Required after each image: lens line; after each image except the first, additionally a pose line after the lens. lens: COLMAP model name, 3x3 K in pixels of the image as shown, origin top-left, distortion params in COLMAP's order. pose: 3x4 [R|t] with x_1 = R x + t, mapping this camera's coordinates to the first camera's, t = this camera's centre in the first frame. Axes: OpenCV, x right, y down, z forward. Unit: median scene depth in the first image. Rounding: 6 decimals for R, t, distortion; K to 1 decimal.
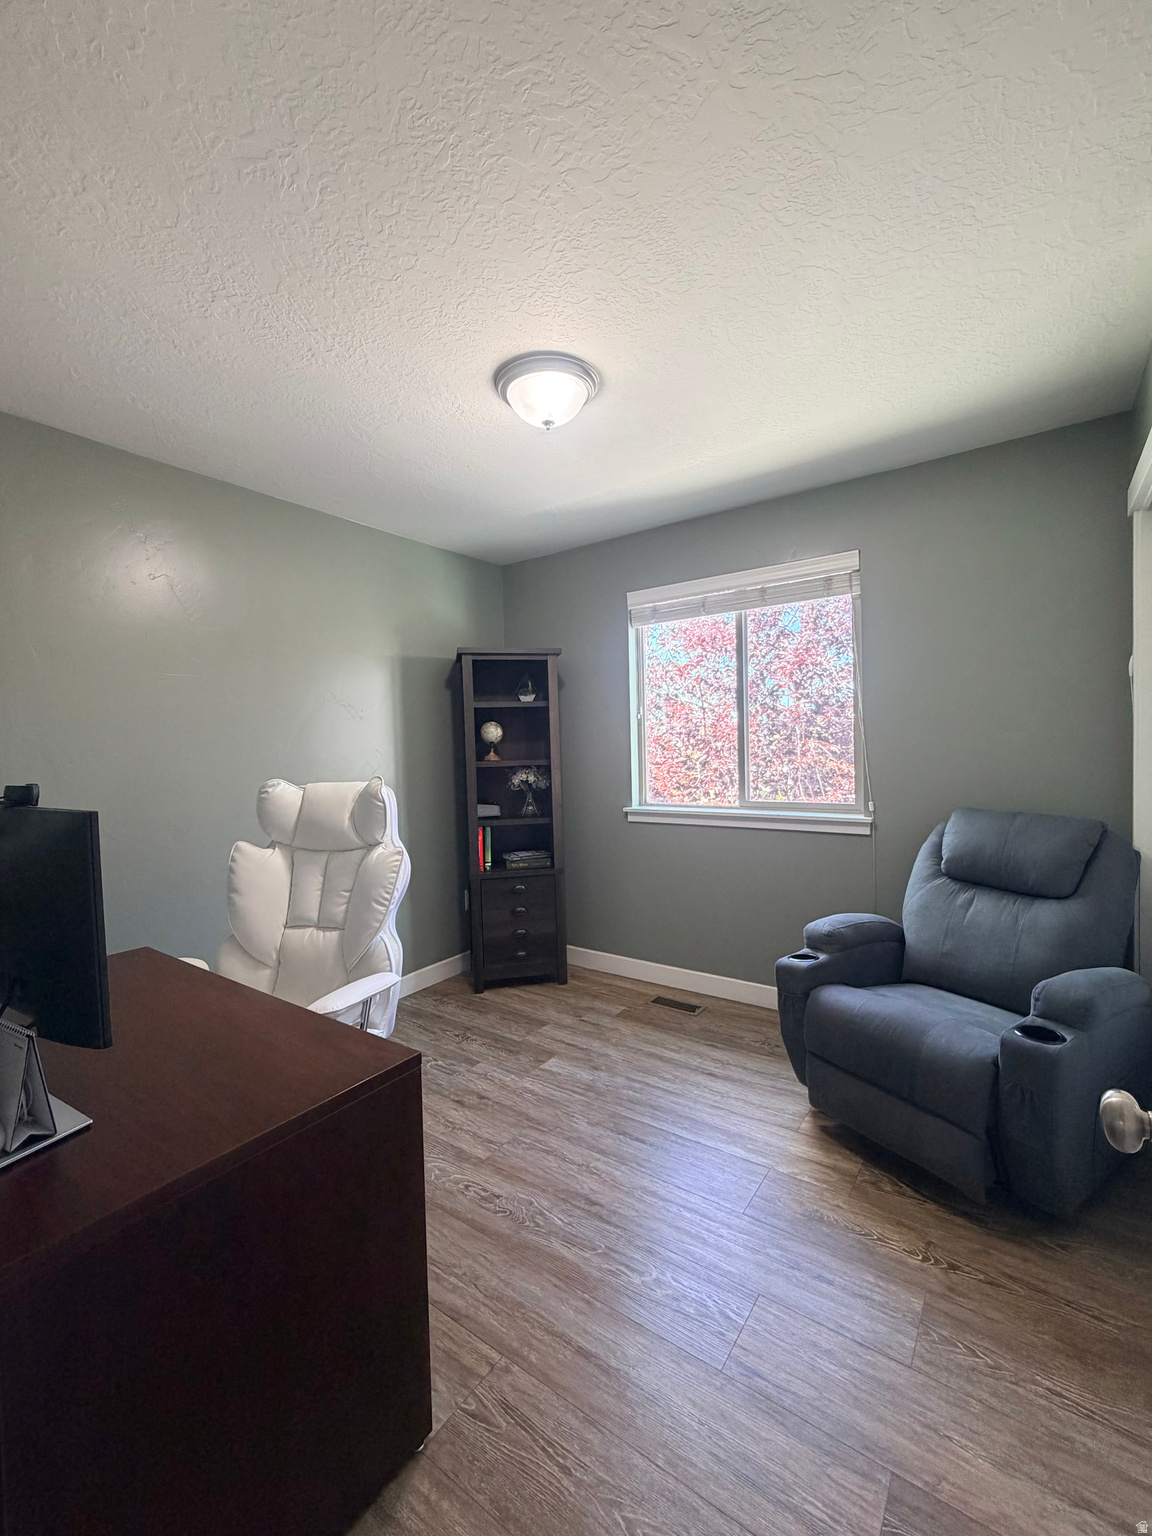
lens RADIAL K [[645.8, 0, 576.0], [0, 645.8, 768.0], [0, 0, 1]] dist [-0.001263, -0.000290]
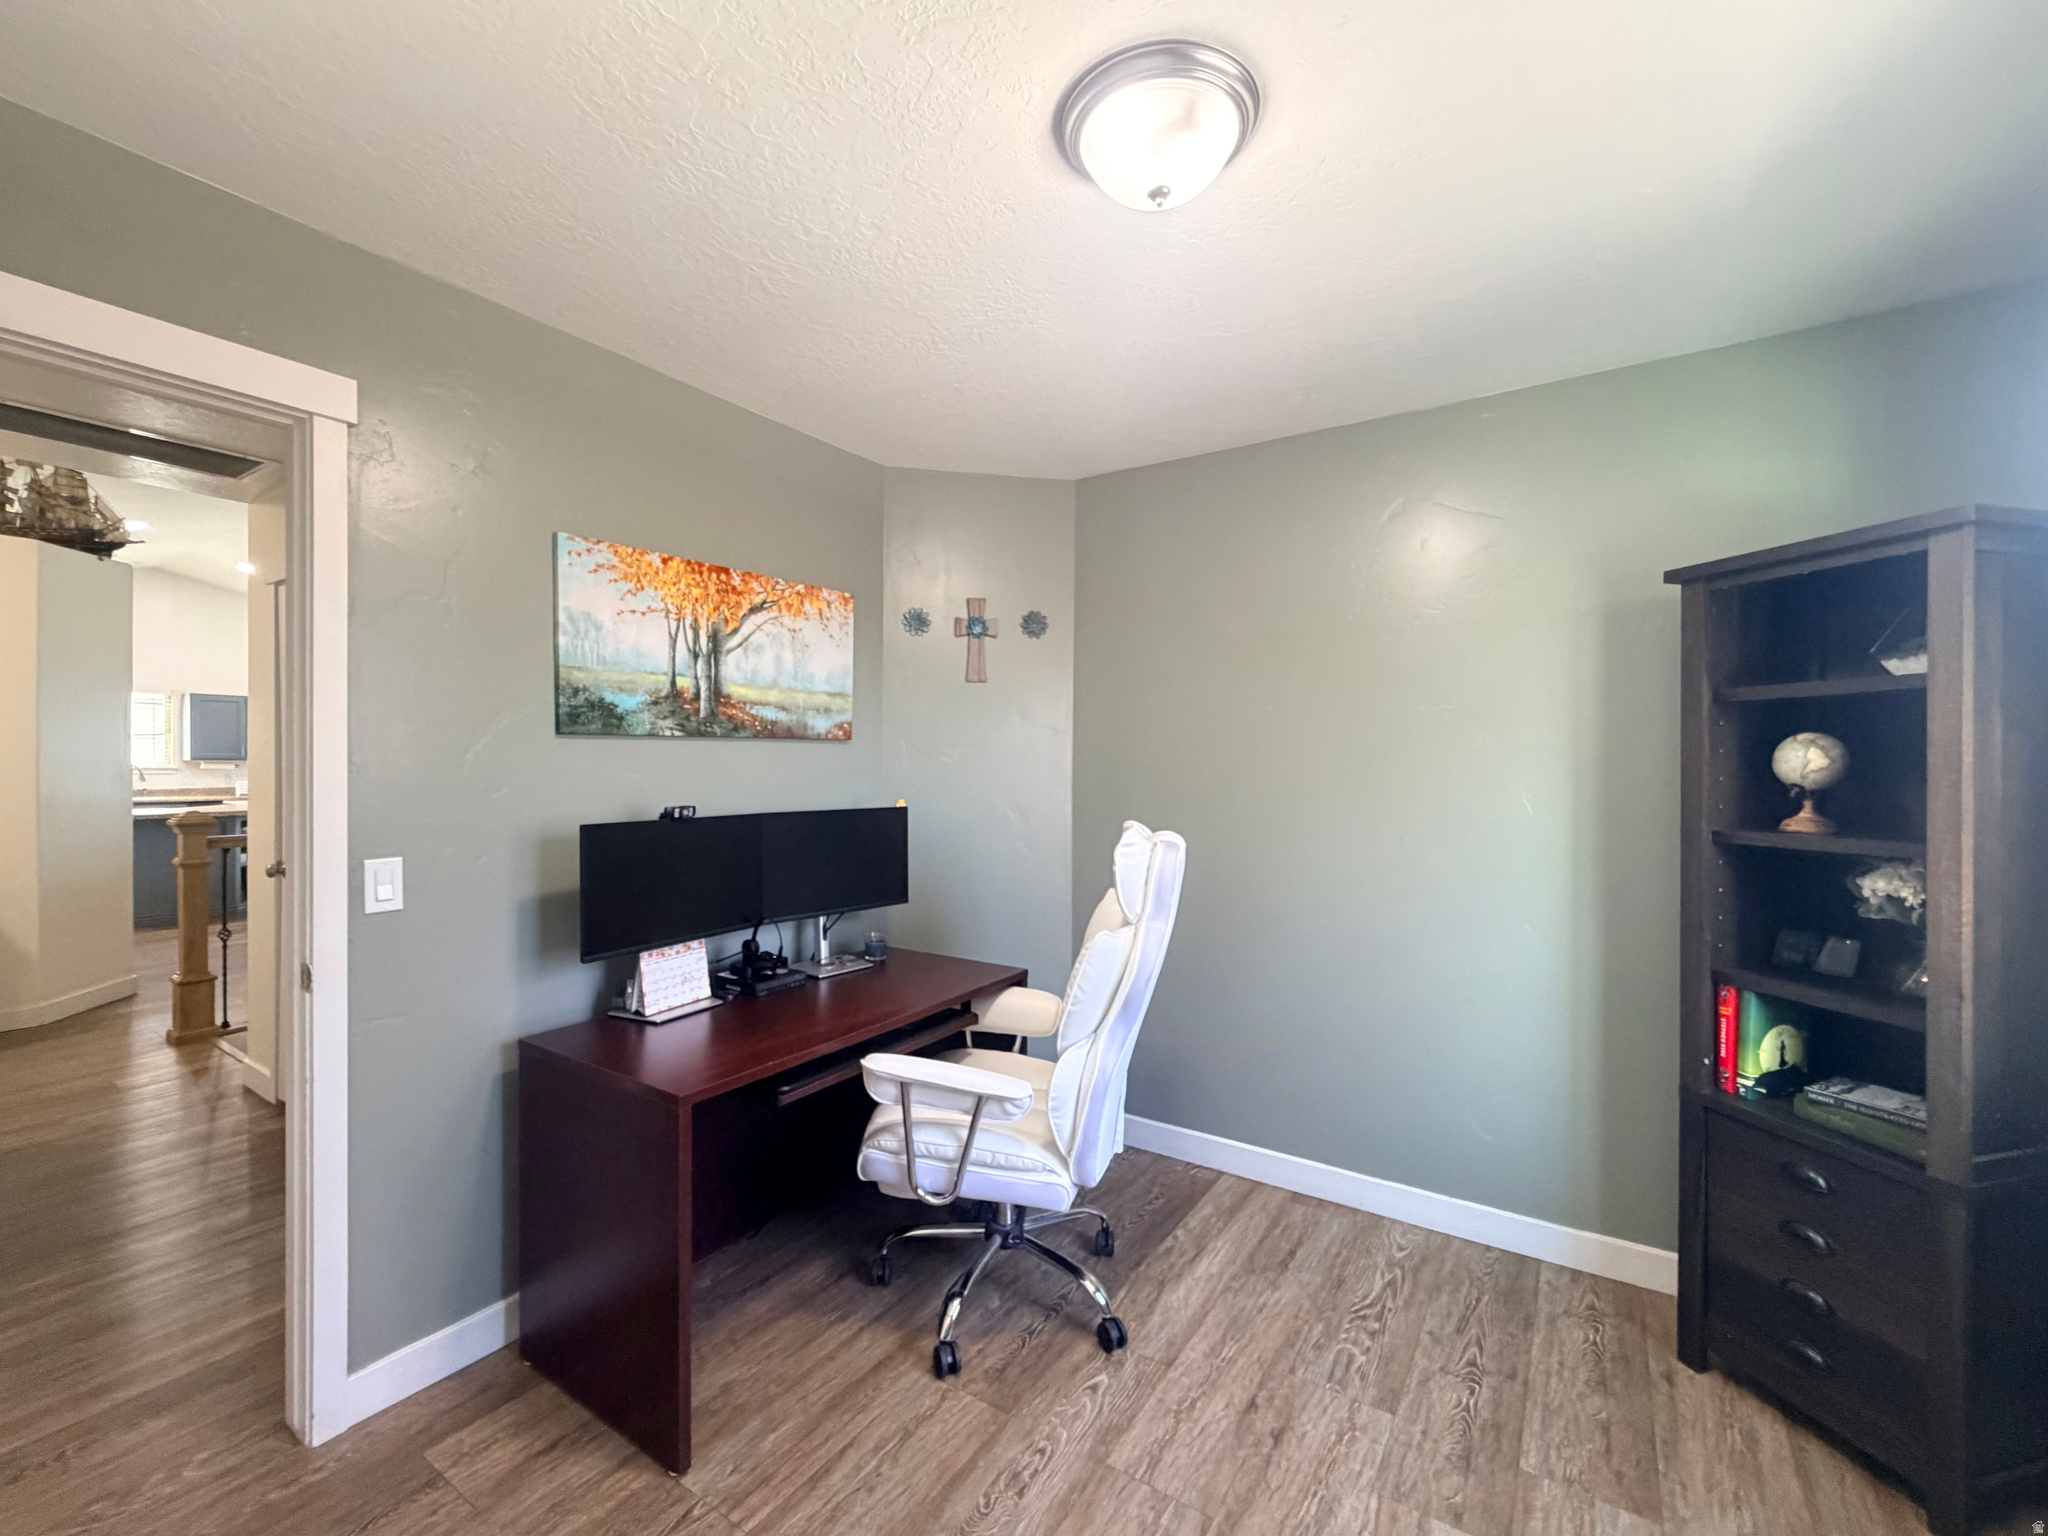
lens RADIAL K [[861.1, 0, 1024.0], [0, 861.1, 768.0], [0, 0, 1]] dist [-0.001263, -0.000290]
pose [[0.029661, 0.034626, -0.998960, 0.437910], [-0.040052, 0.998638, 0.033425, -0.056015], [0.998757, 0.039019, 0.031007, 0.580272]]
